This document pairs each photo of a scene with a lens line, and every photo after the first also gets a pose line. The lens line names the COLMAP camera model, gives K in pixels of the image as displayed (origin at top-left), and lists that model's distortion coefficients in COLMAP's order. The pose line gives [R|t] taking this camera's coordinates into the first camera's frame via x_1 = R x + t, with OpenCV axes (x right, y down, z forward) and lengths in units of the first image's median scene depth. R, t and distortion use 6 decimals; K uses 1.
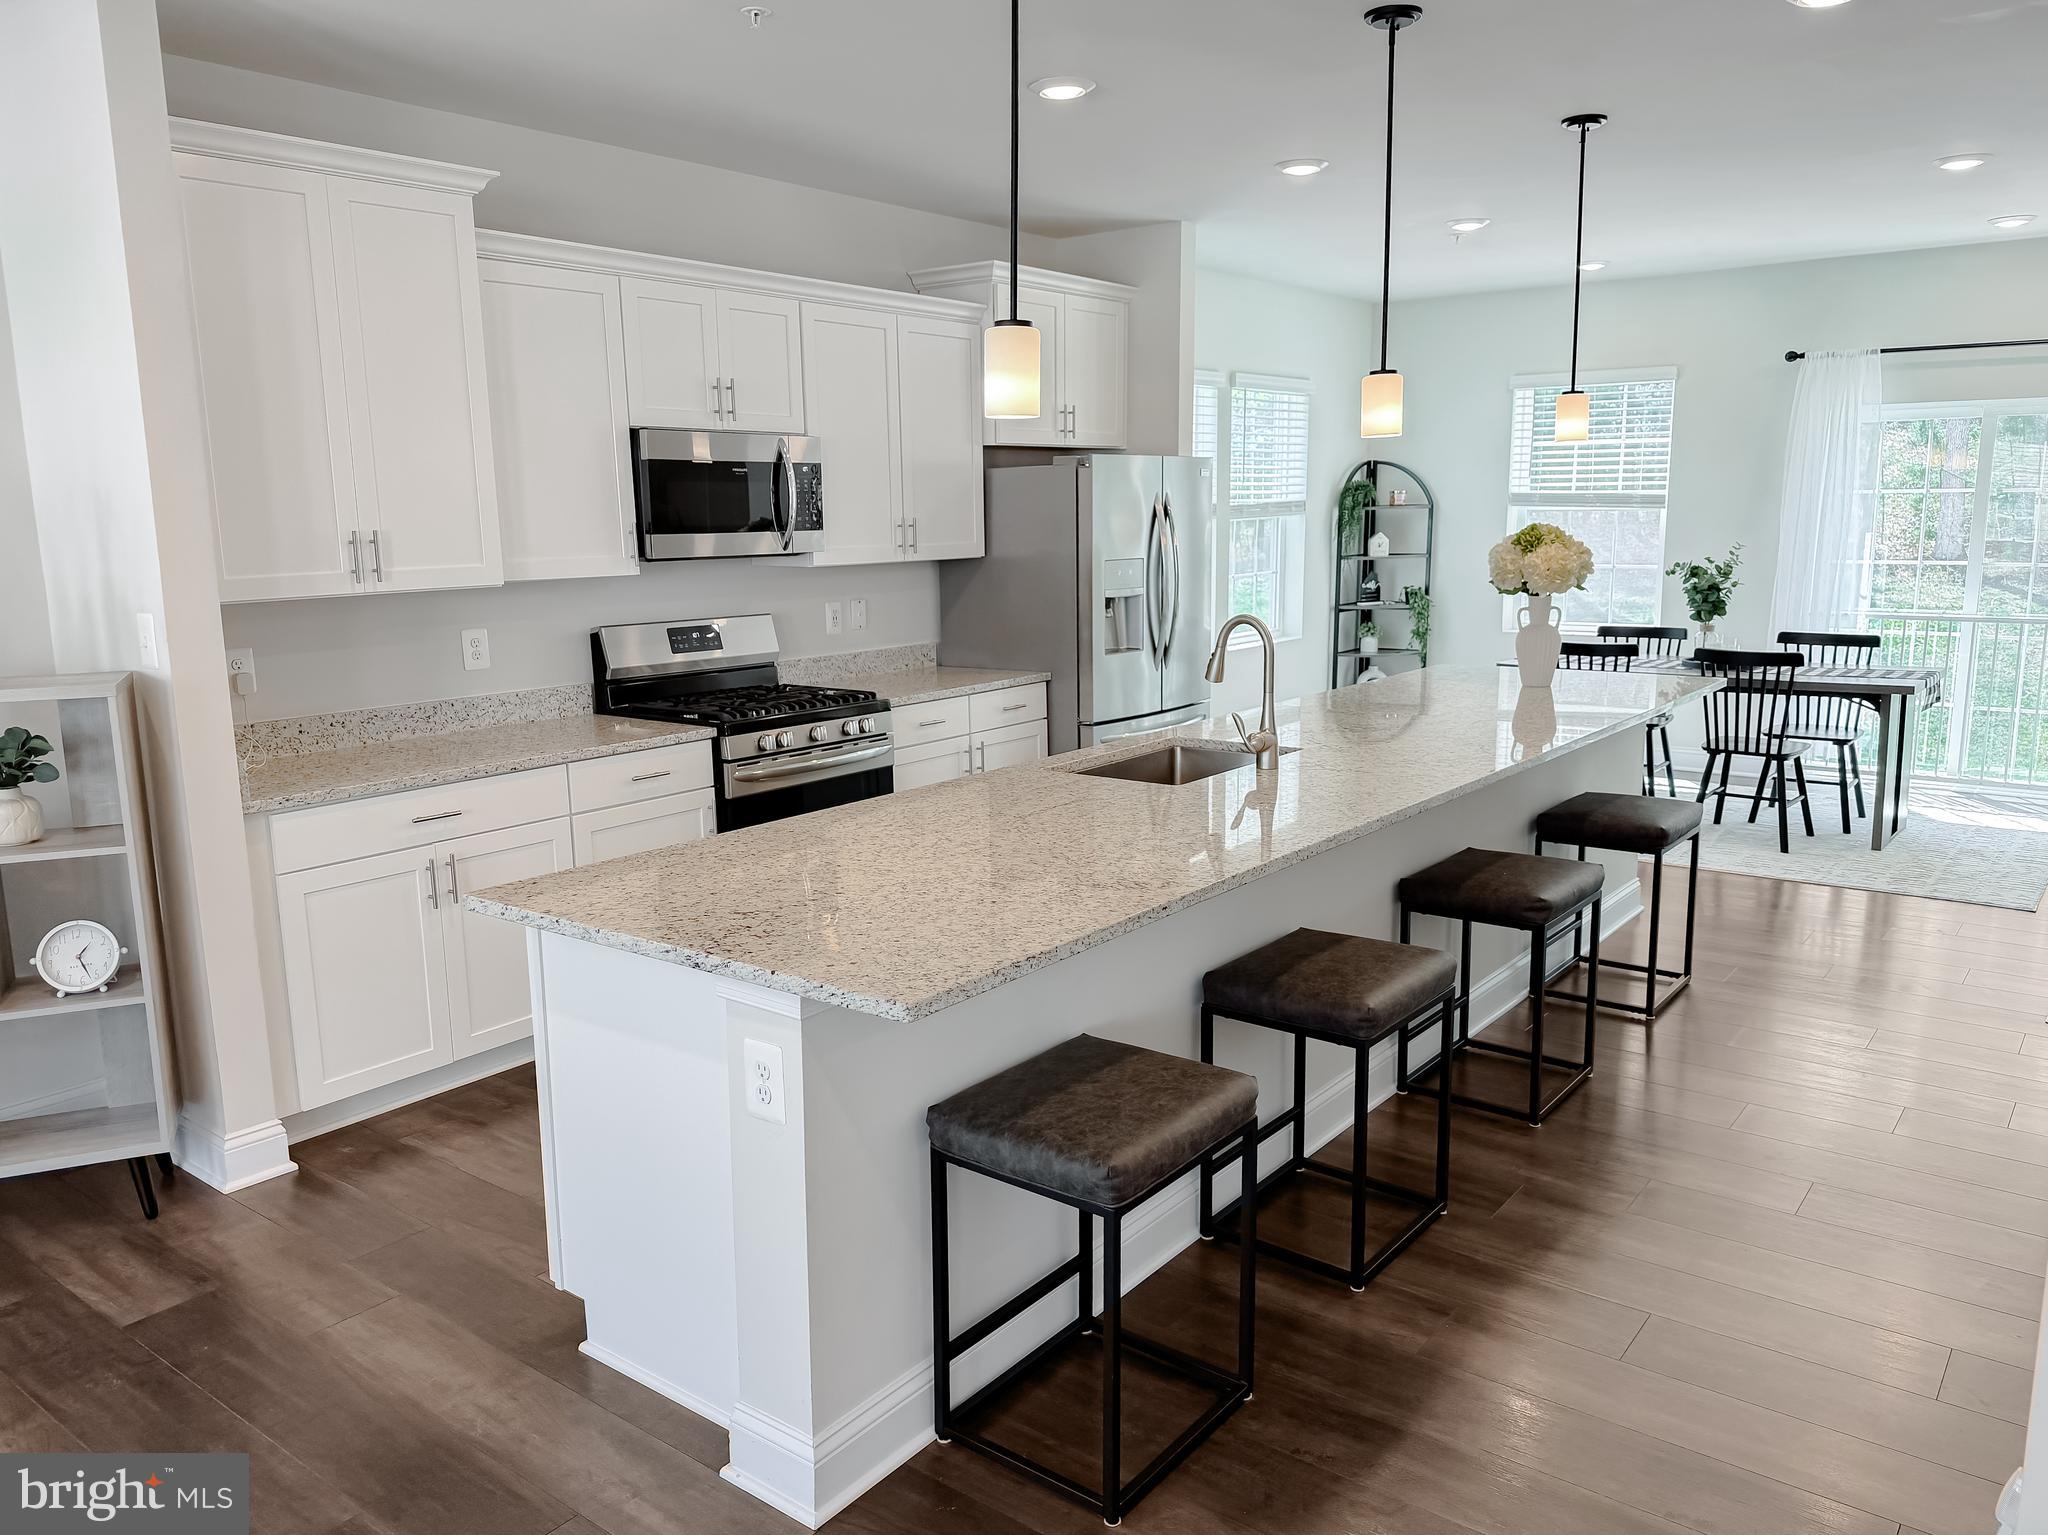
lens RADIAL K [[1484.1, 0, 1002.3], [0, 1484.1, 772.8], [0, 0, 1]] dist [0.112969, -0.165230]
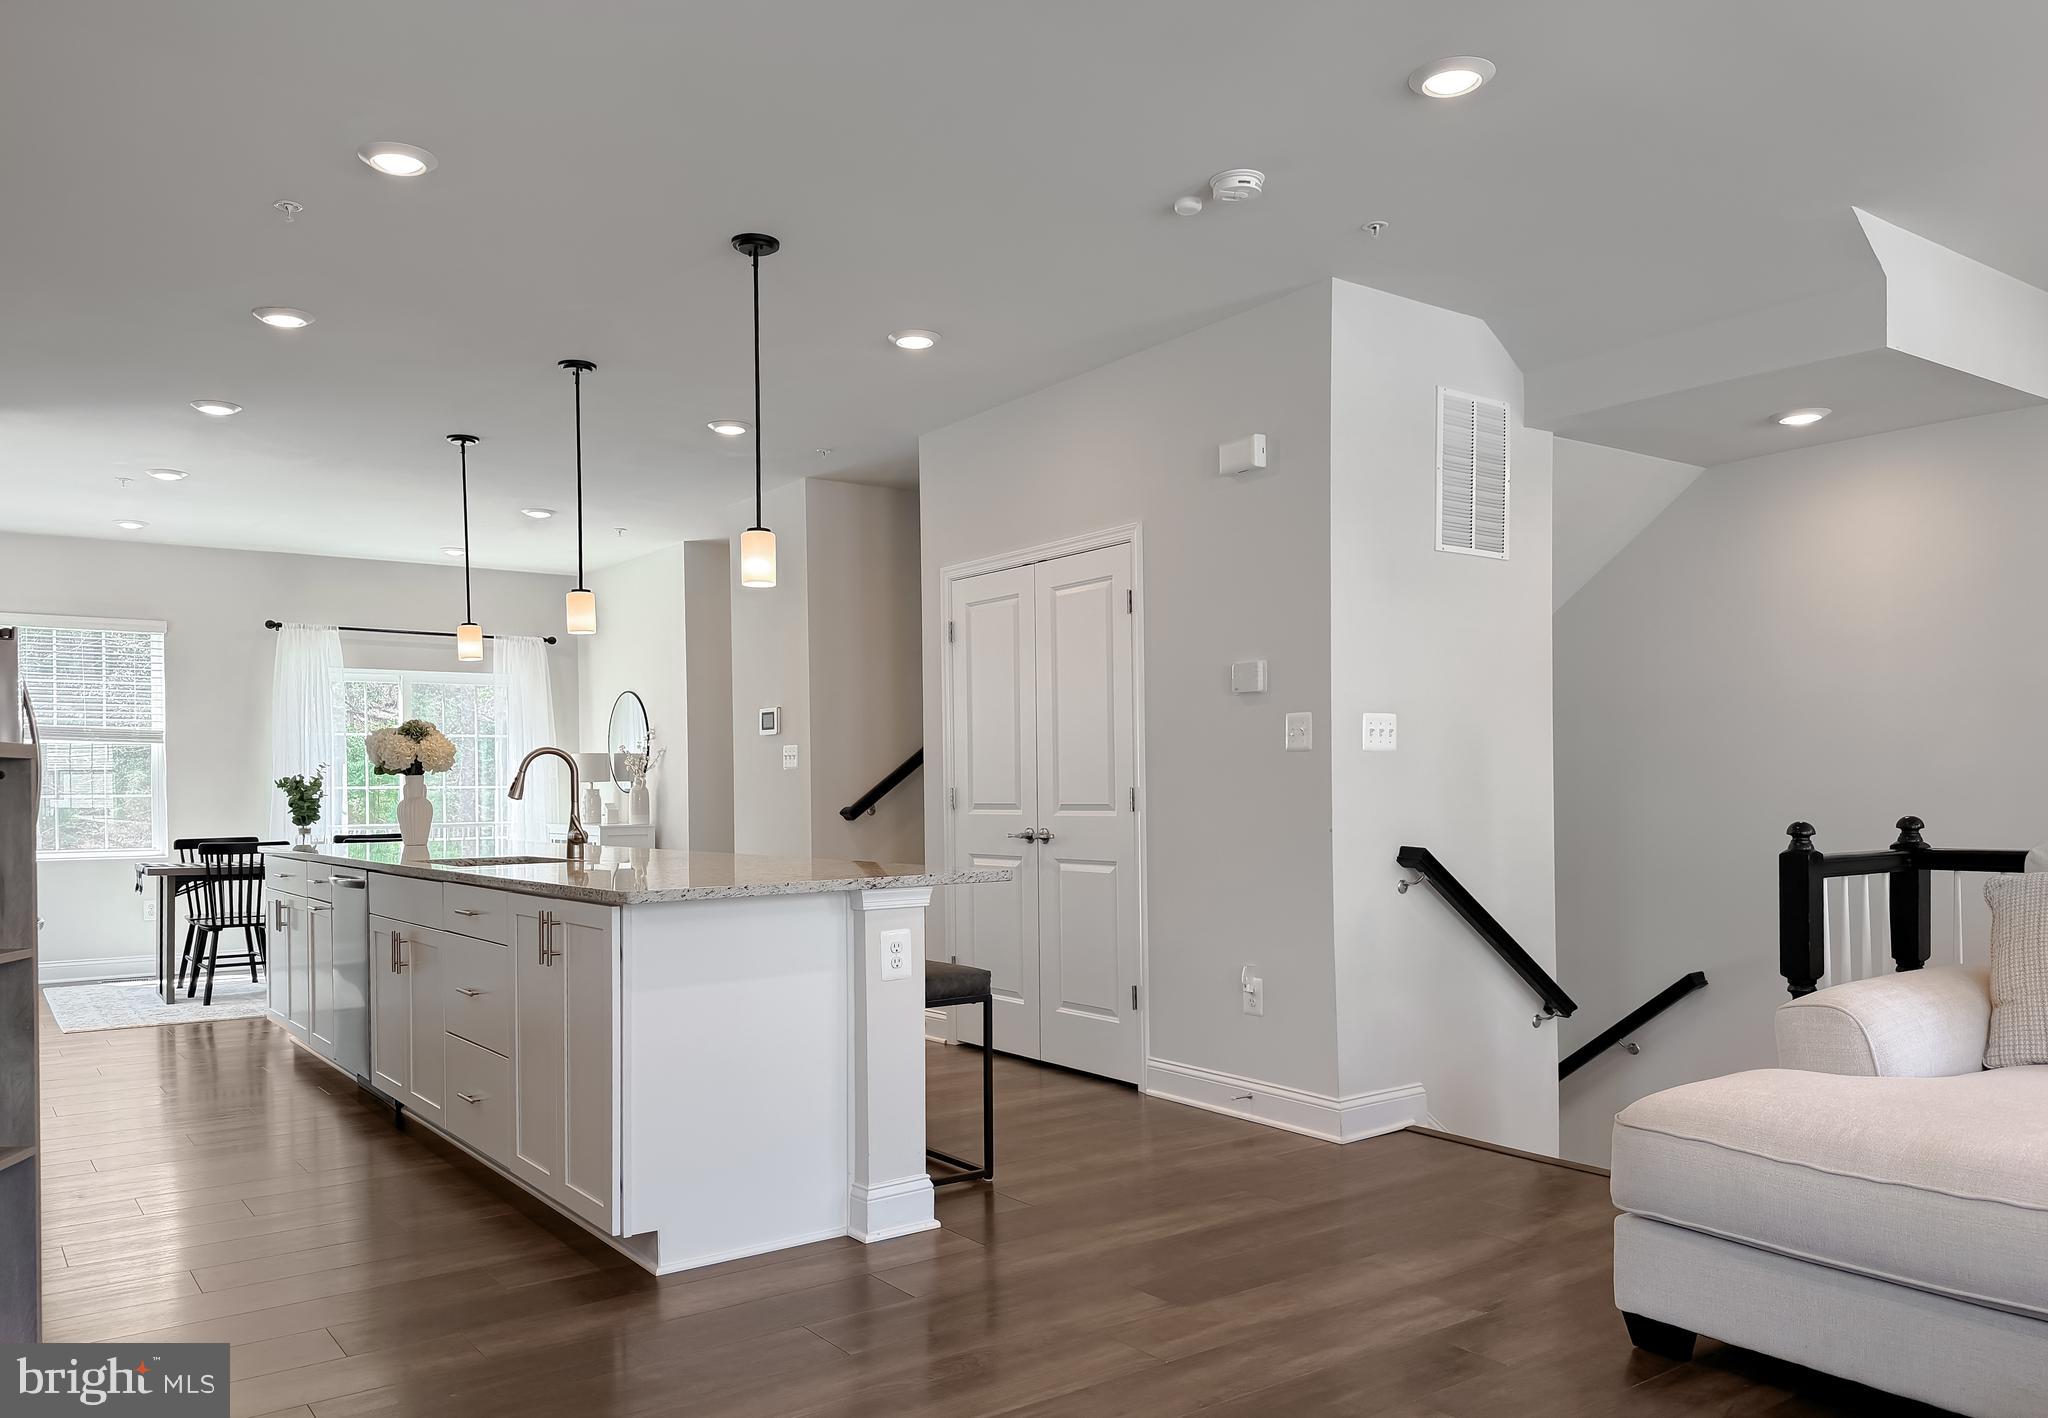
lens RADIAL K [[1478.4, 0, 1013.2], [0, 1478.4, 781.9], [0, 0, 1]] dist [0.077257, -0.139818]
pose [[0.270075, 0.015856, 0.962709, -0.600659], [0.179294, 0.981548, -0.066464, 0.053051], [-0.945999, 0.190558, 0.262249, 0.146874]]
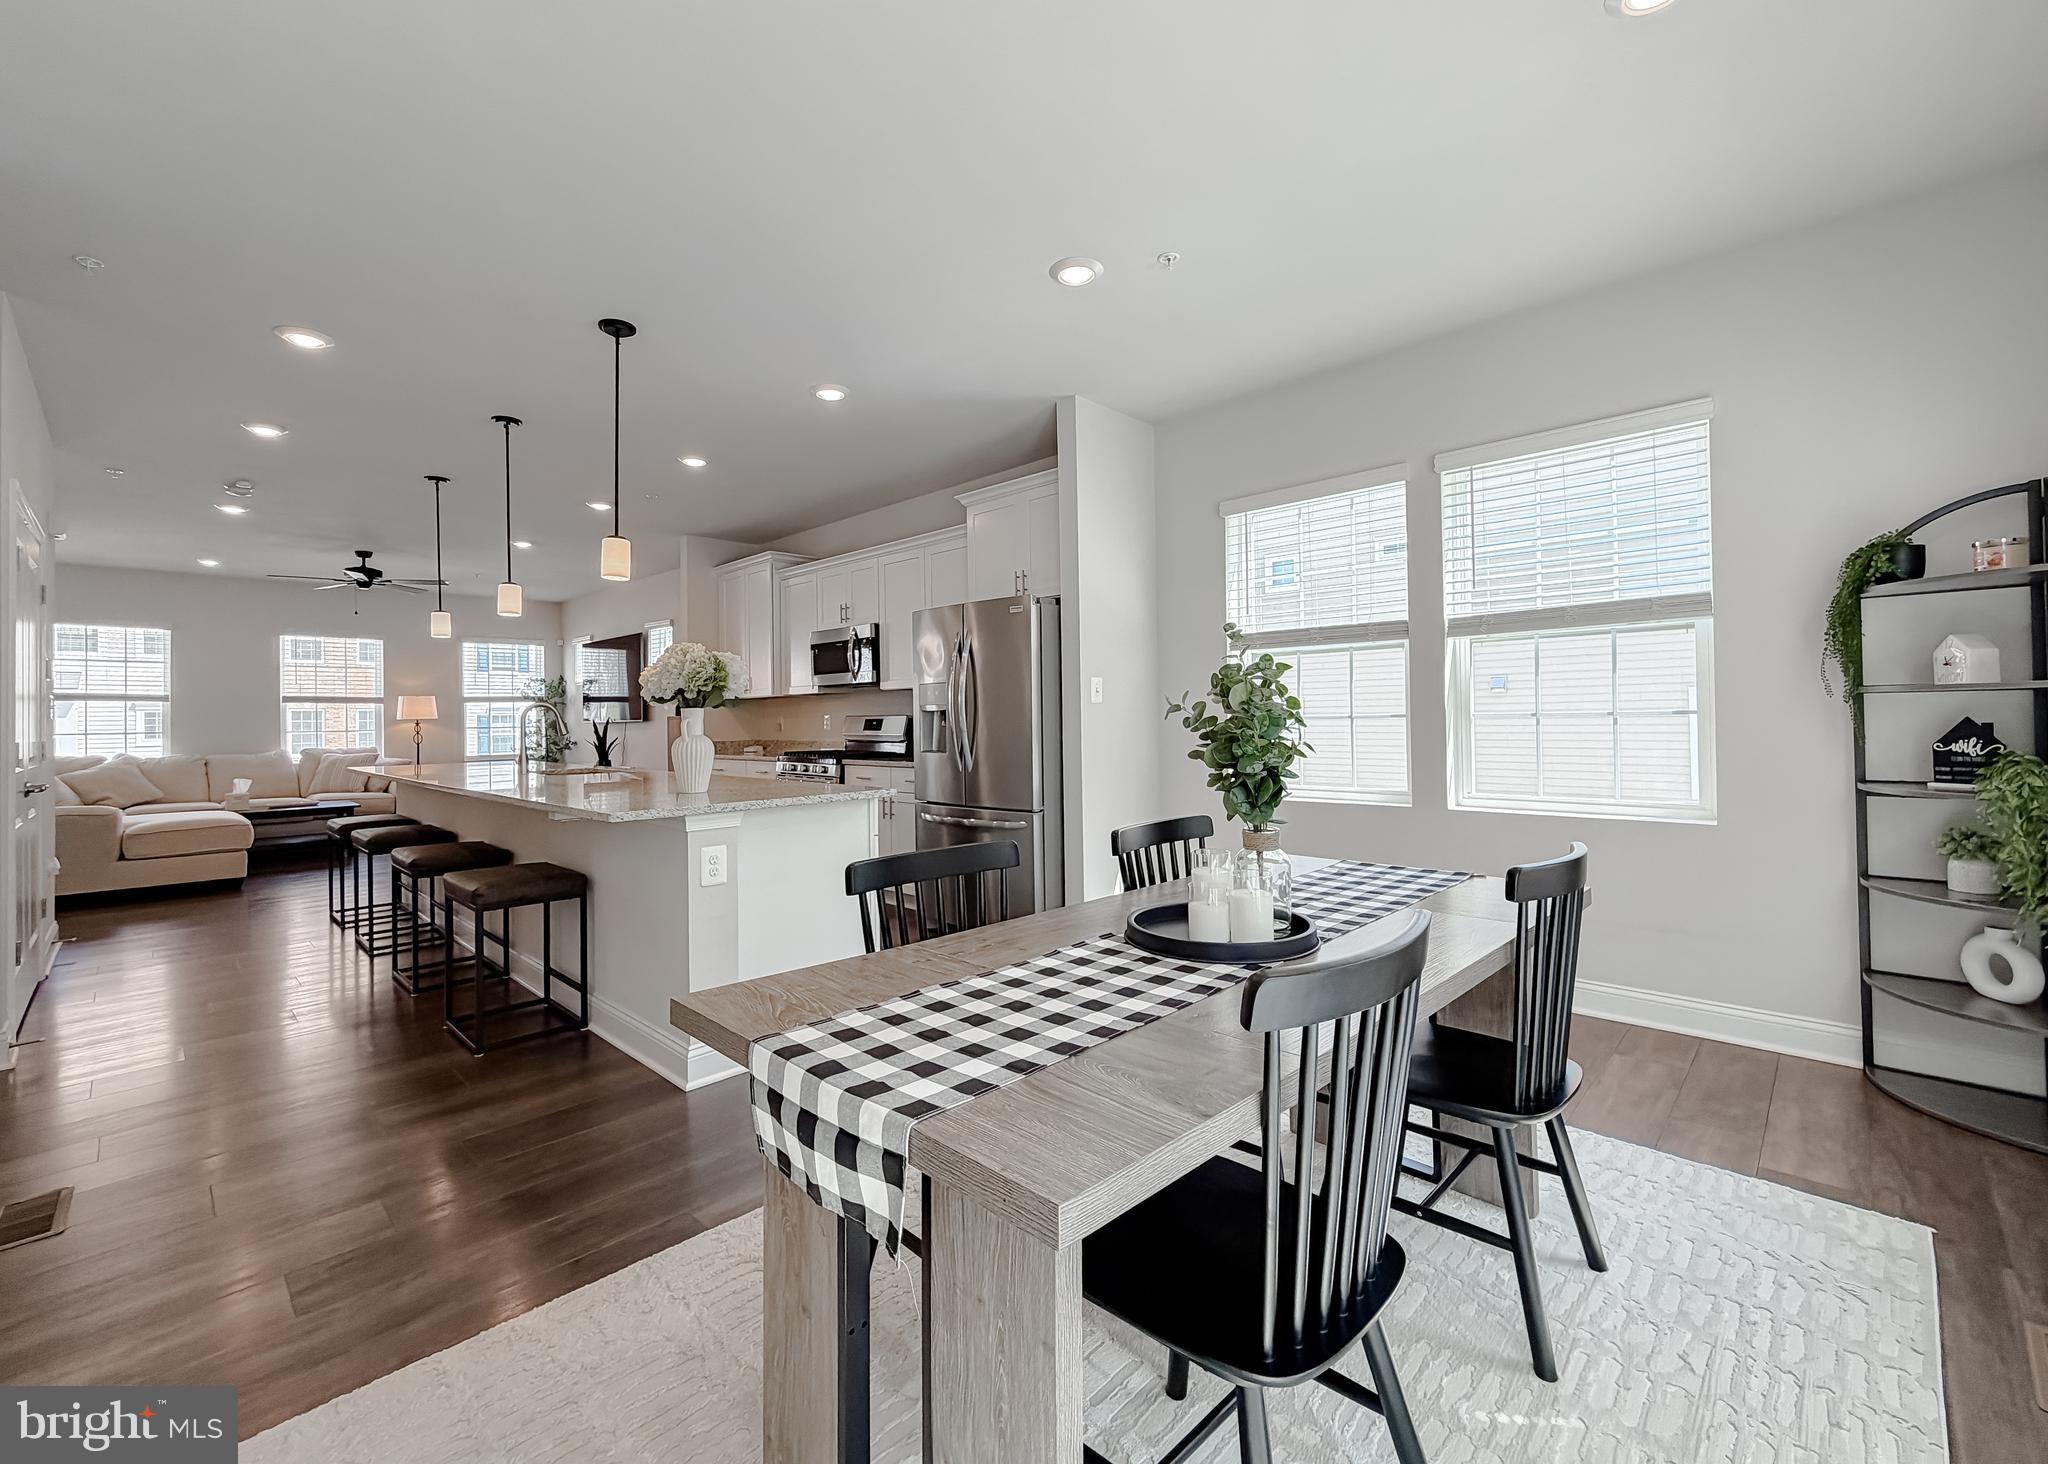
lens RADIAL K [[856.7, 0, 1018.2], [0, 856.7, 703.2], [0, 0, 1]] dist [-0.001434, -0.000033]
pose [[-0.104515, 0.000354, -0.994523, 0.767648], [-0.160202, 0.986935, 0.017187, -0.138452], [0.981535, 0.161121, -0.103093, 1.054301]]
